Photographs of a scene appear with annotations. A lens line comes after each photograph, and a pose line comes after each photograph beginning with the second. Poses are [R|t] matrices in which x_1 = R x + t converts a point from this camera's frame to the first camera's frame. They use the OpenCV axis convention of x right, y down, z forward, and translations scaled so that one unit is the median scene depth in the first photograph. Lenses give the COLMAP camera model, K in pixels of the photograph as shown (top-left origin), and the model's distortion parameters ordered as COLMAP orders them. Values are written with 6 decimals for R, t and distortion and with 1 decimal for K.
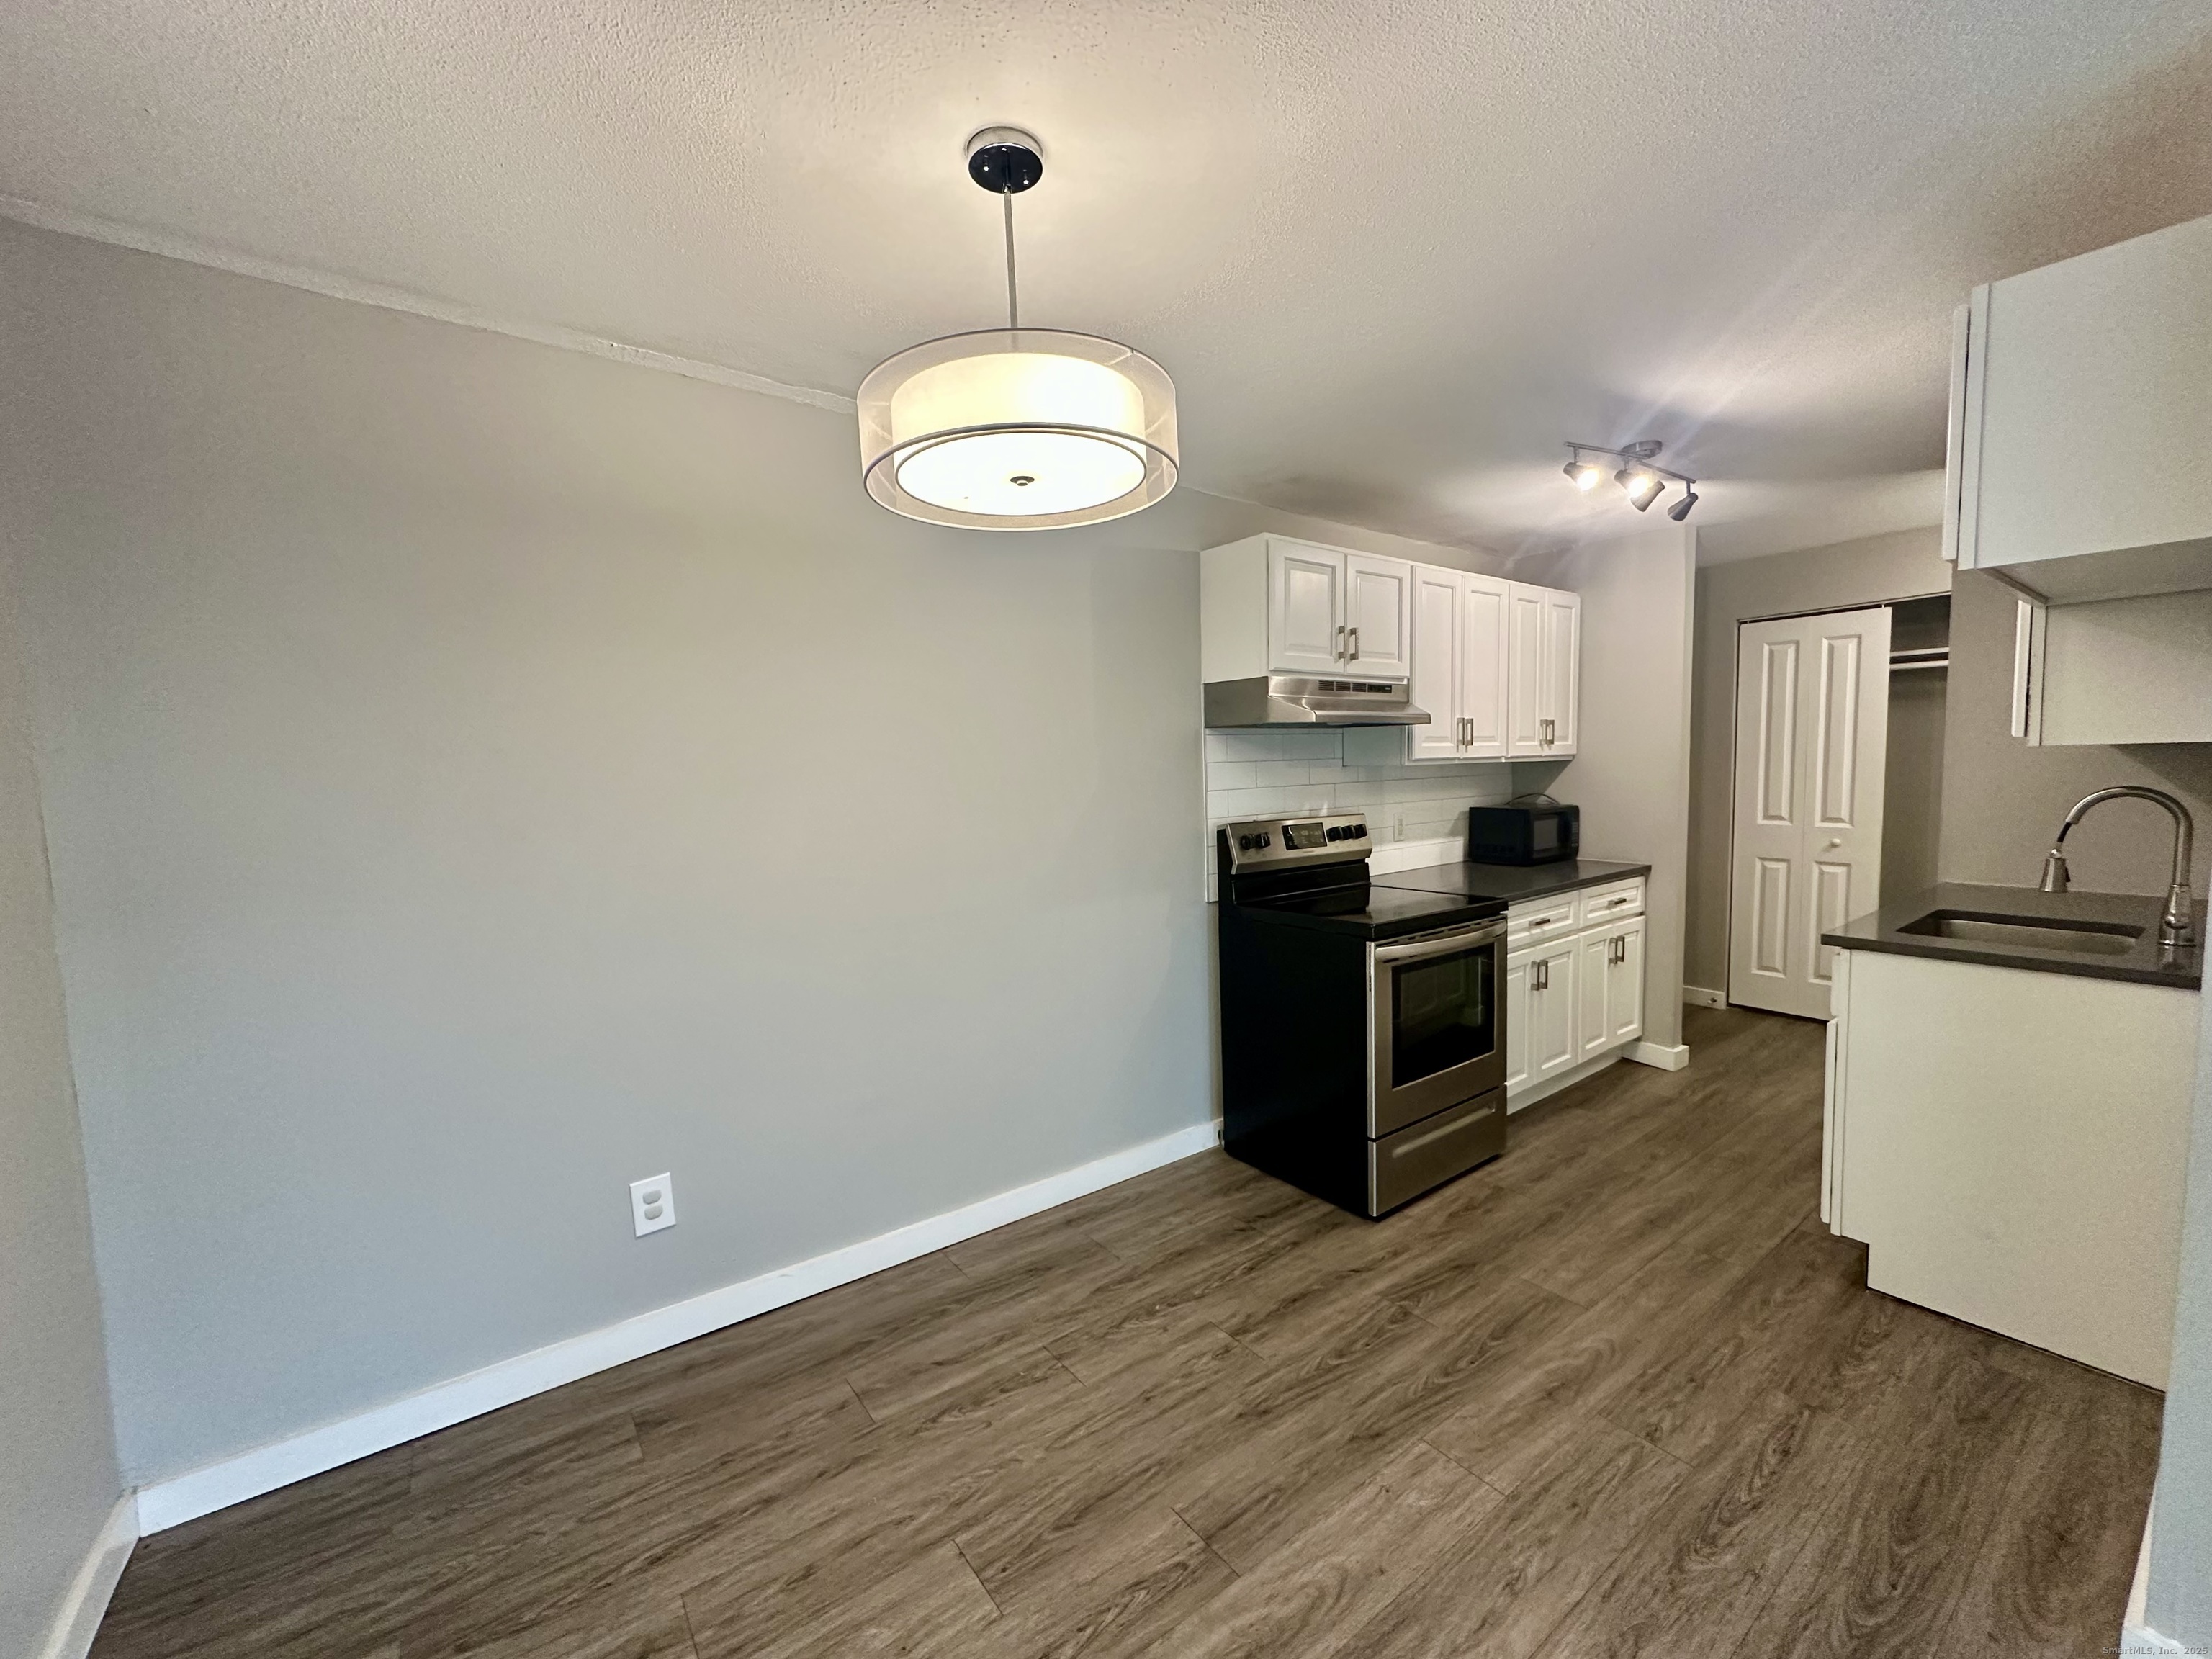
lens RADIAL K [[878.8, 0, 1104.2], [0, 878.8, 836.0], [0, 0, 1]] dist [-0.003343, 0.000468]
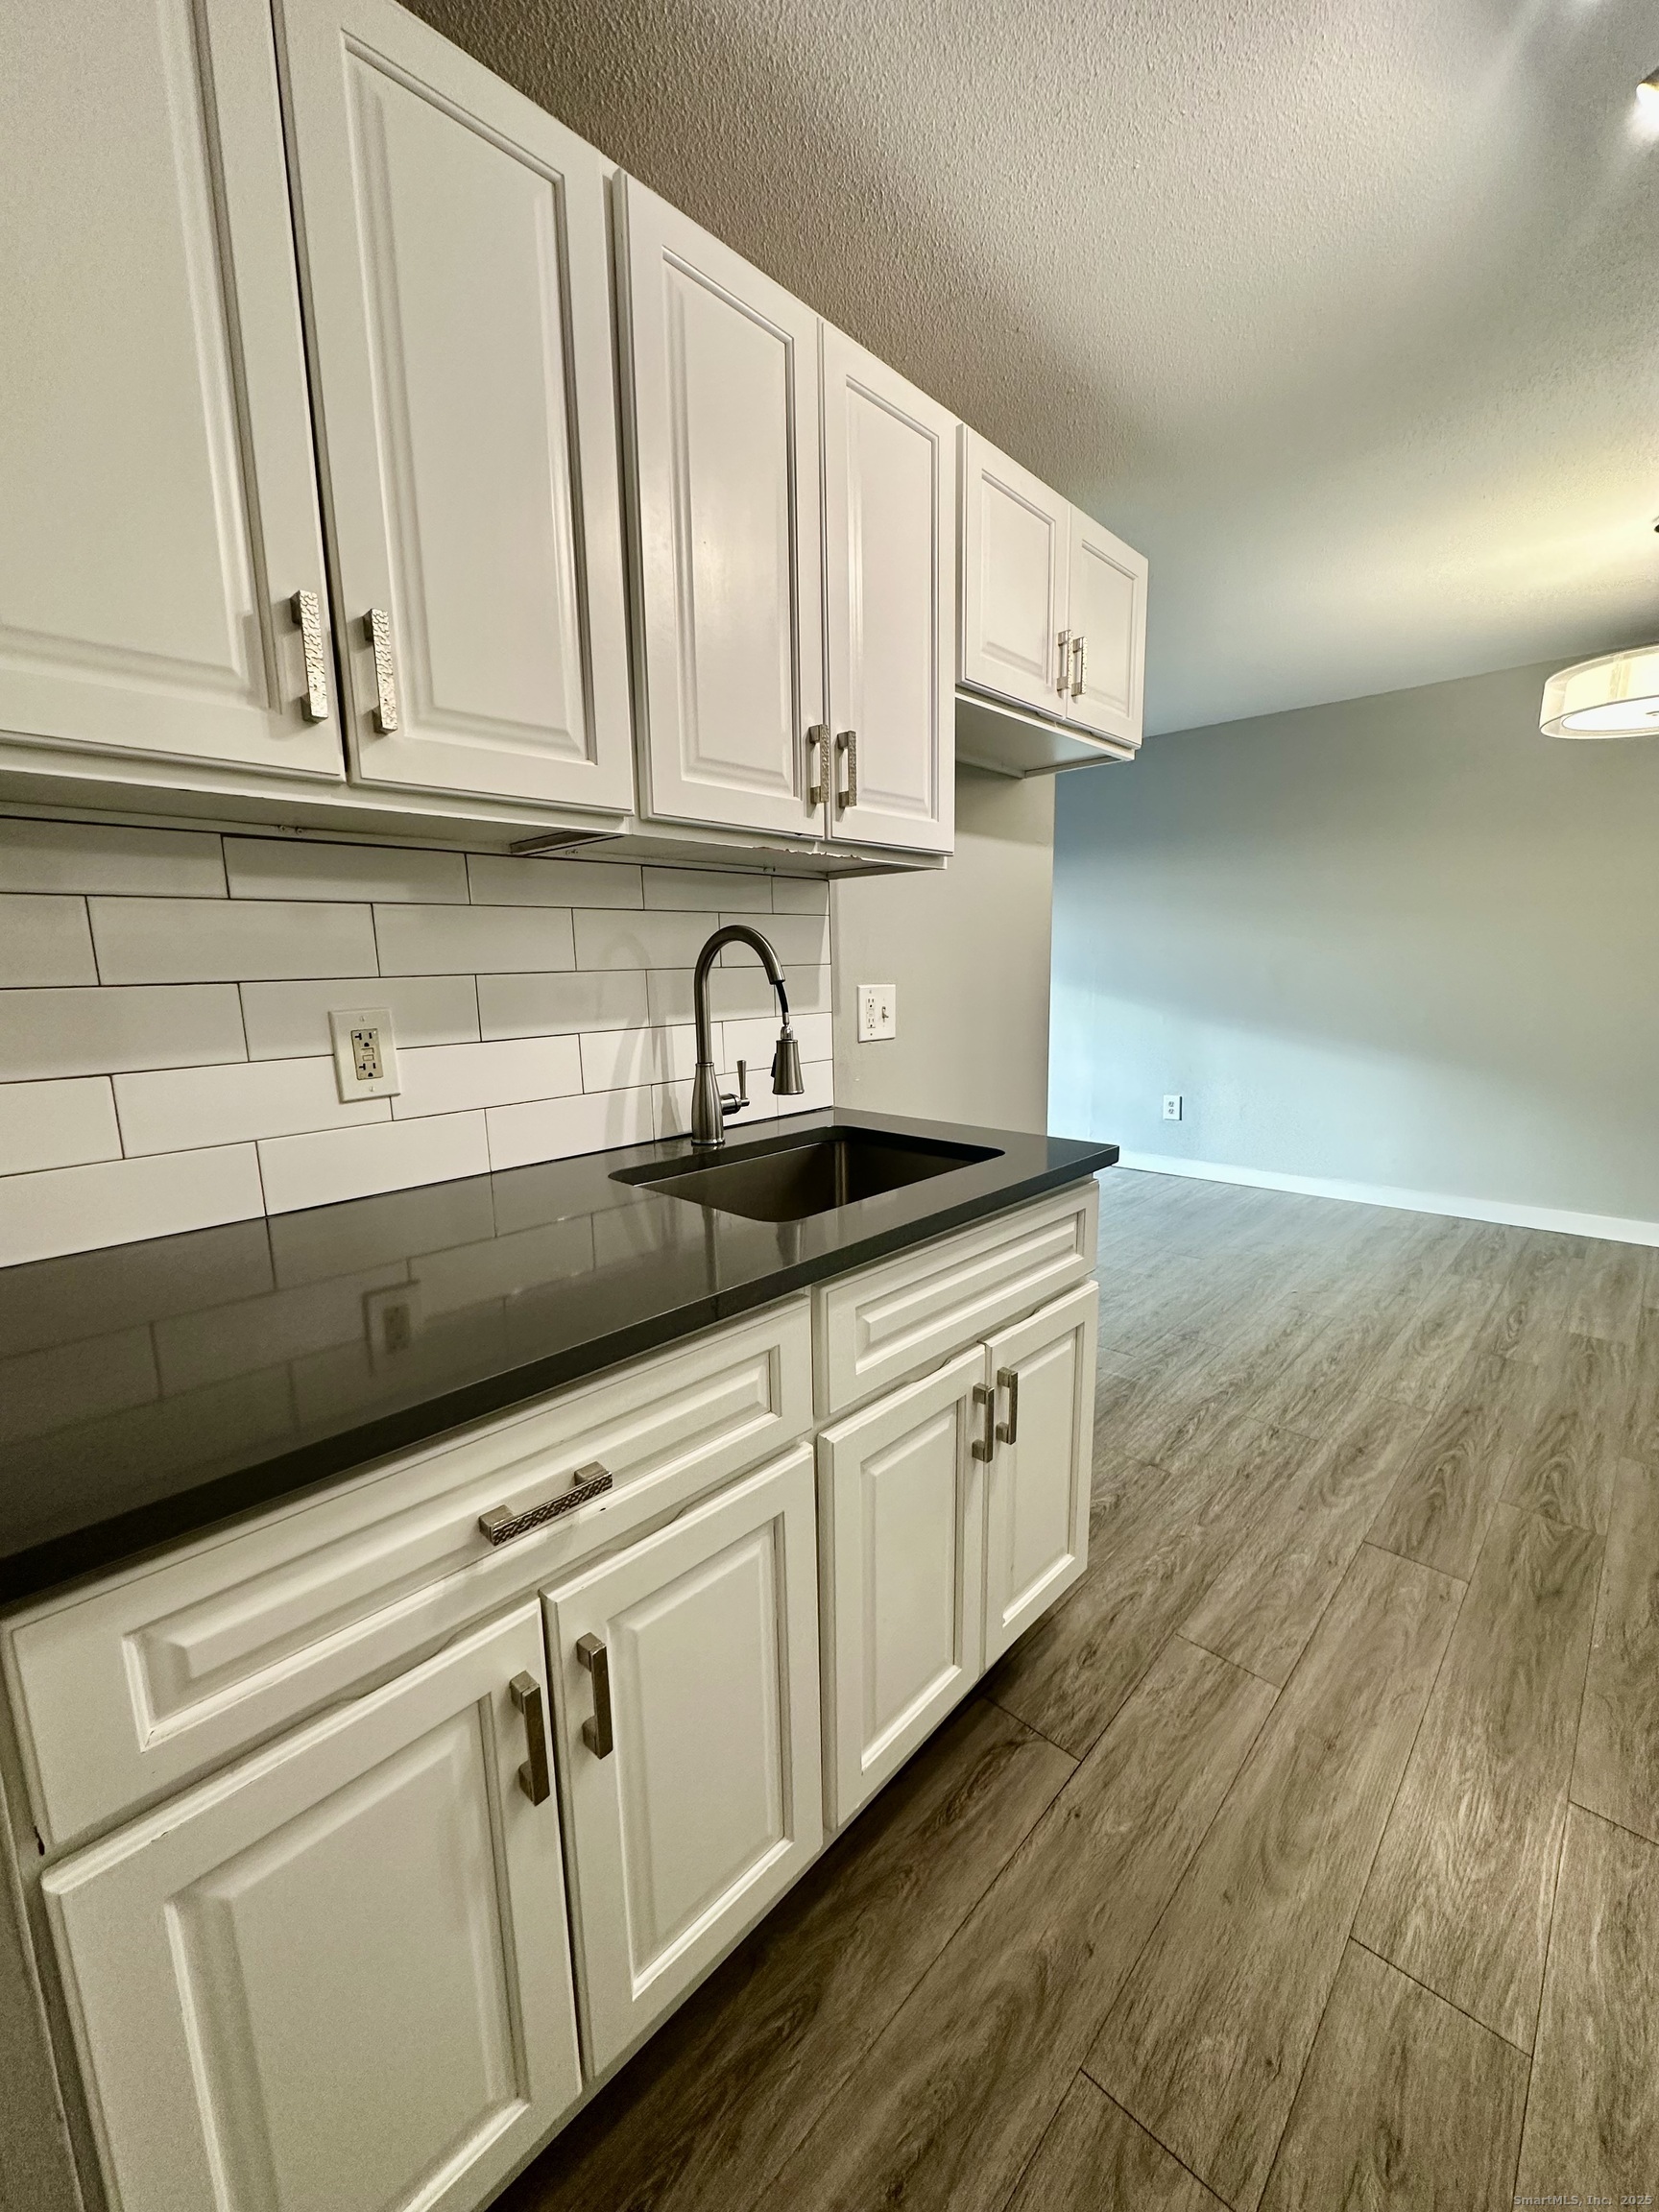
lens RADIAL K [[878.8, 0, 829.5], [0, 878.8, 1106.0], [0, 0, 1]] dist [-0.003343, 0.000468]
pose [[-0.984462, 0.071211, -0.160507, 0.828851], [0.029865, 0.968661, 0.246585, -0.060524], [0.173037, 0.237960, -0.955737, 1.154685]]
